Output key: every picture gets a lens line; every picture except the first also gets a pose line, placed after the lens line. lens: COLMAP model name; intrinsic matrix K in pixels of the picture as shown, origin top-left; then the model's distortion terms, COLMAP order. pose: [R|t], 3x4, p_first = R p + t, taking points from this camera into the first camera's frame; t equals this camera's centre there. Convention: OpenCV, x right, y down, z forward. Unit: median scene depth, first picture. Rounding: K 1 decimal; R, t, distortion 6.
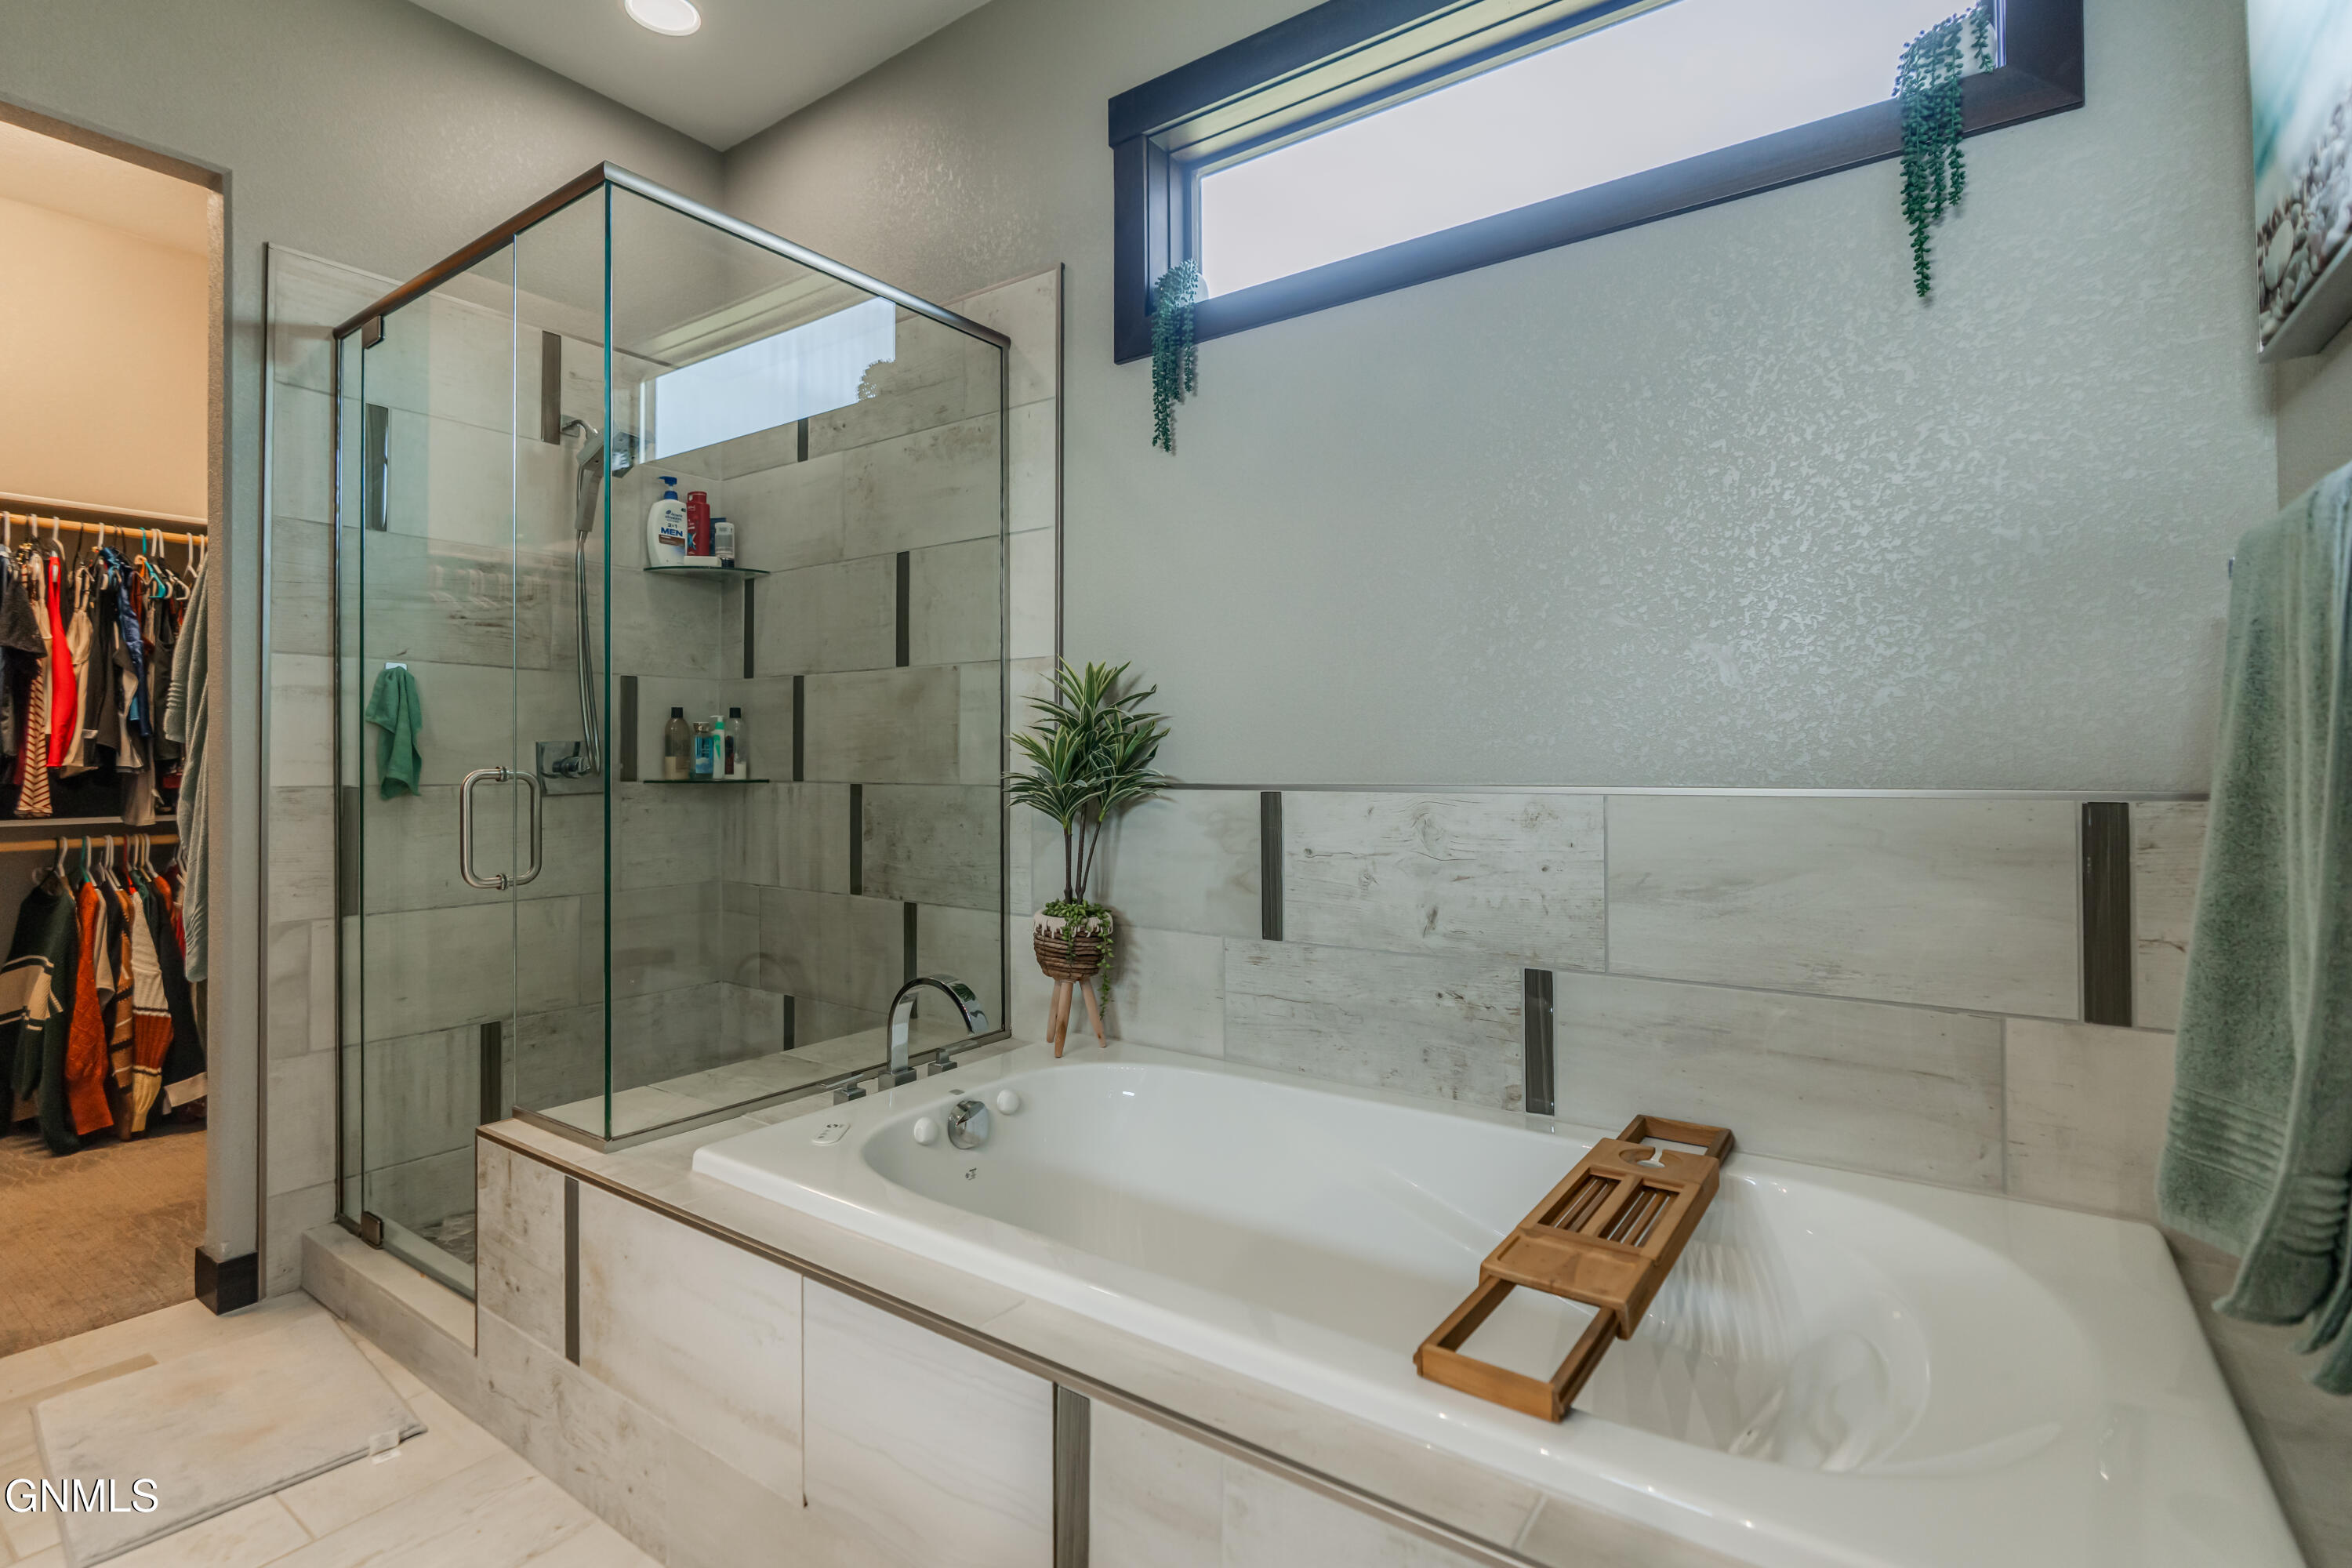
lens RADIAL K [[1097.6, 0, 1202.9], [0, 1097.6, 746.7], [0, 0, 1]] dist [-0.010600, 0.004541]
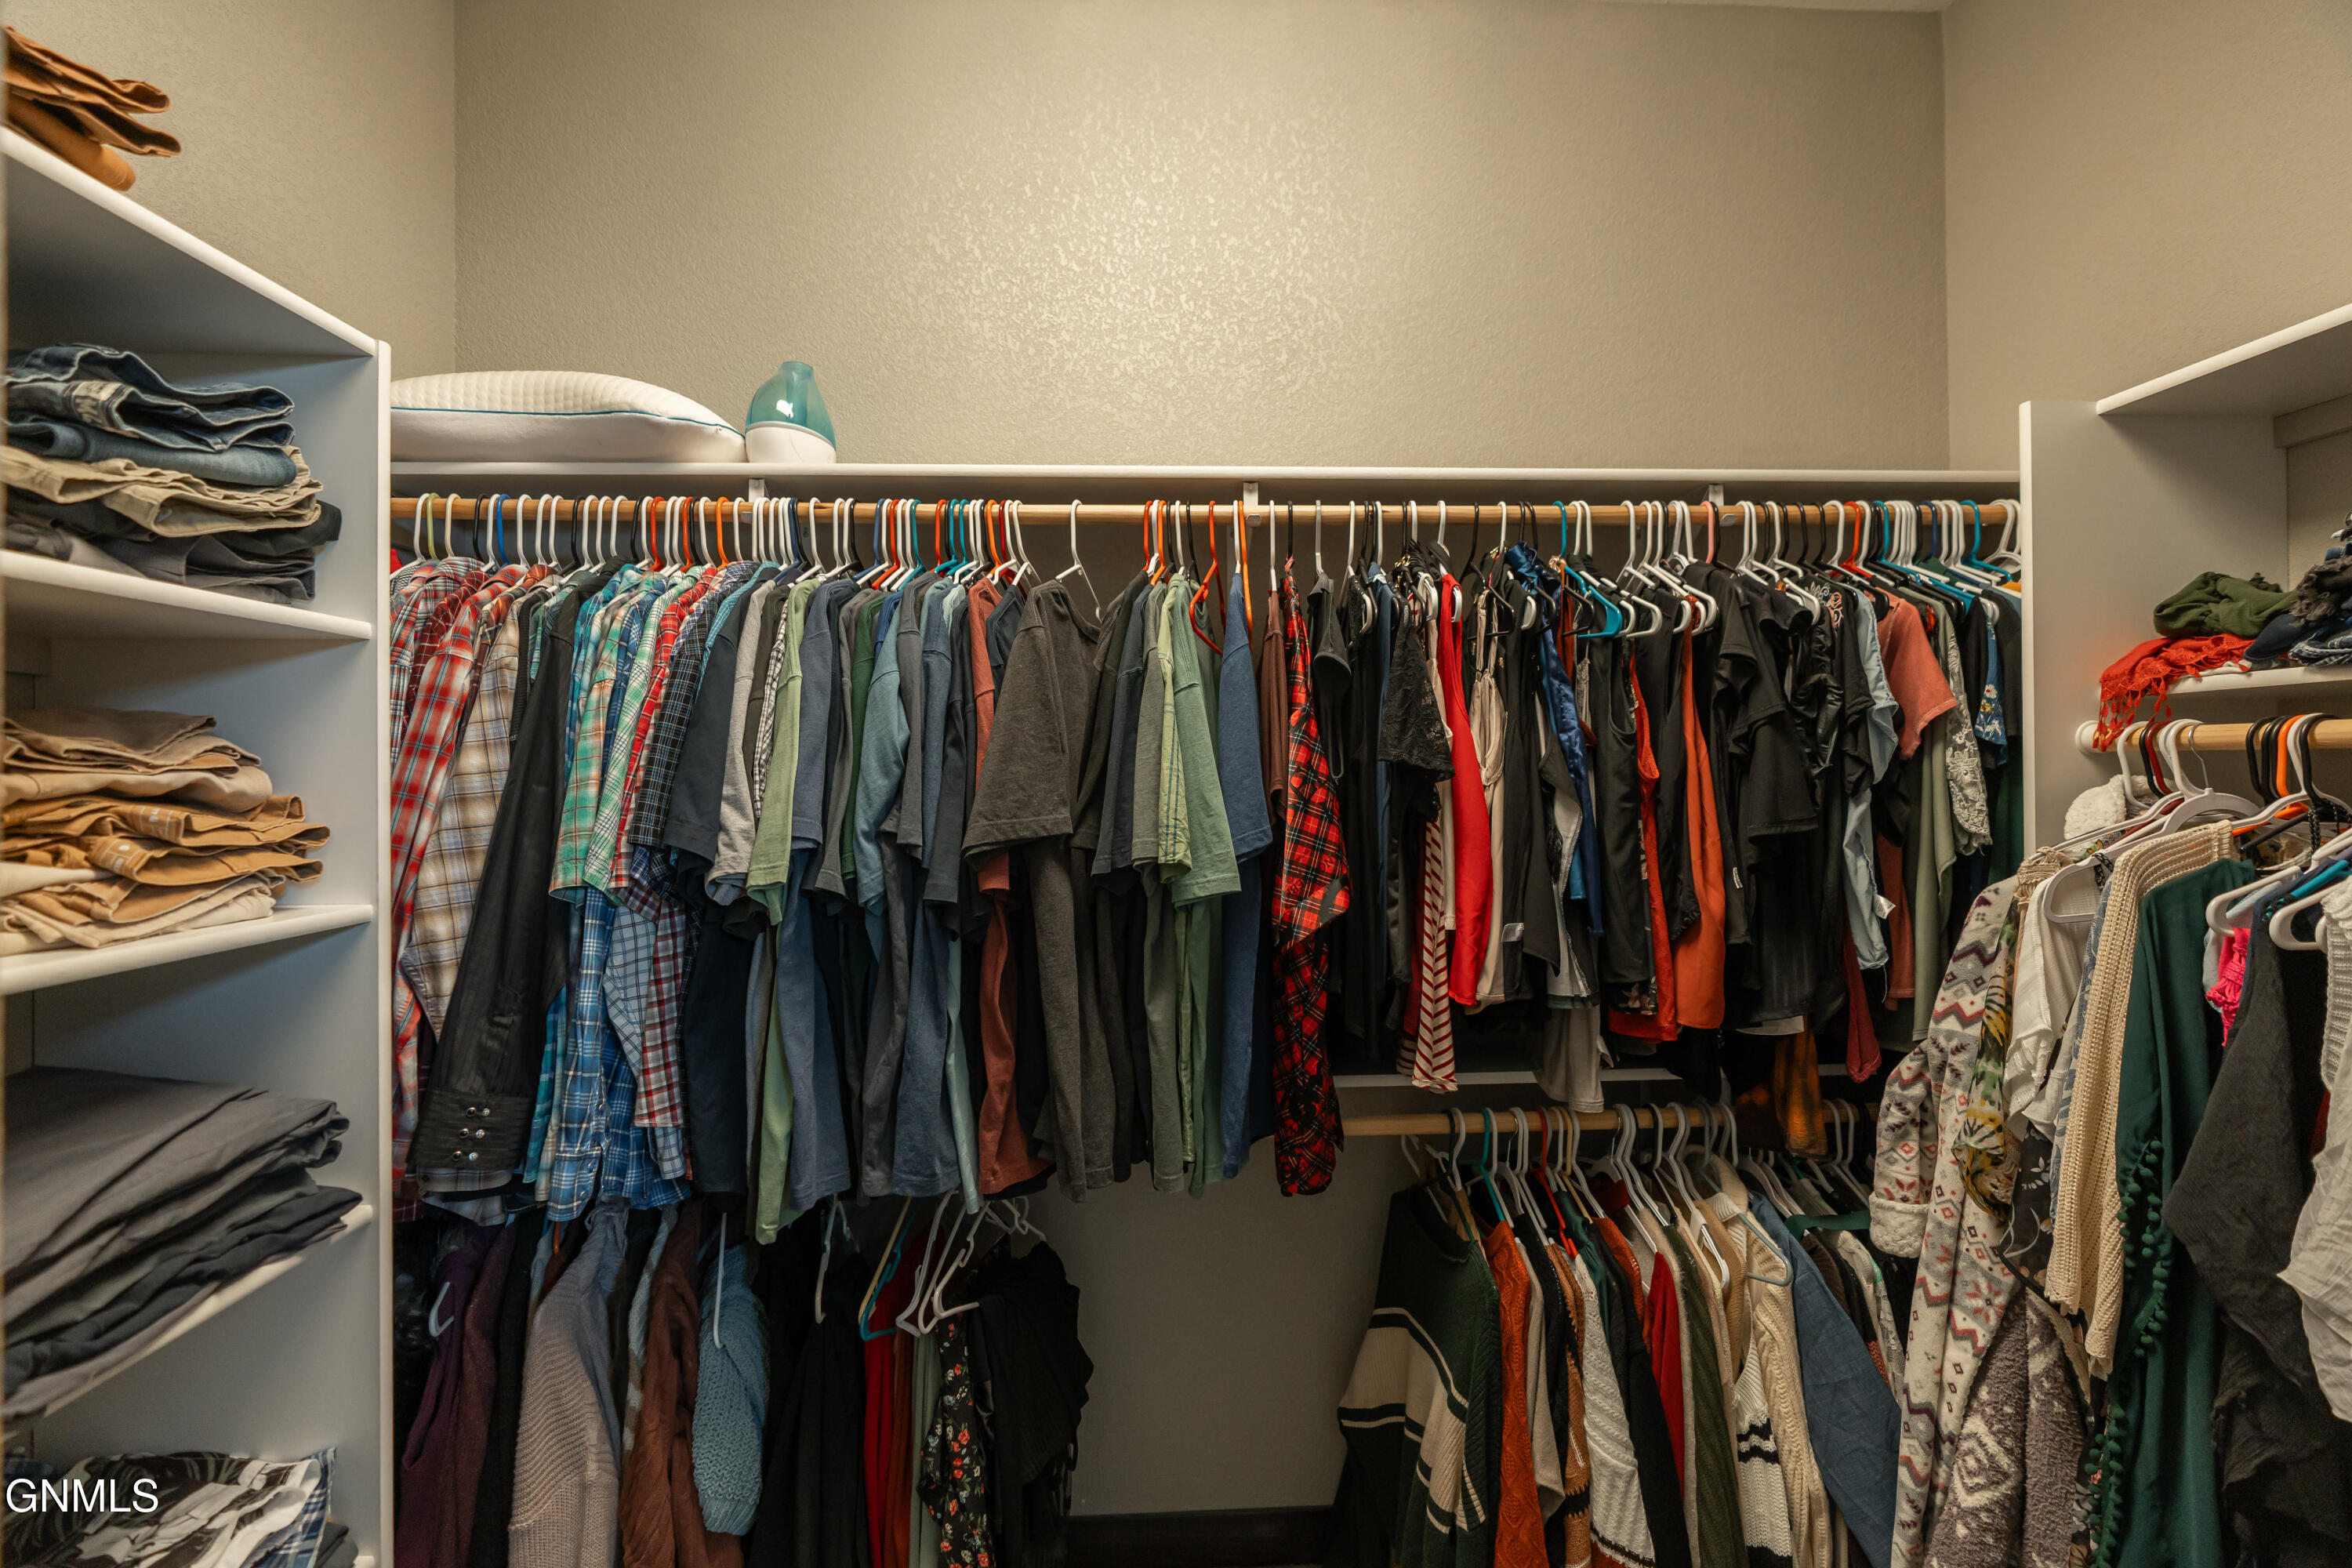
lens RADIAL K [[1090.5, 0, 1178.7], [0, 1090.5, 776.1], [0, 0, 1]] dist [-0.000409, -0.000018]
pose [[0.606482, 0.010850, -0.795023, -0.715272], [0.011026, 0.999696, 0.022054, -0.090910], [0.795021, -0.022141, 0.606178, 0.582434]]
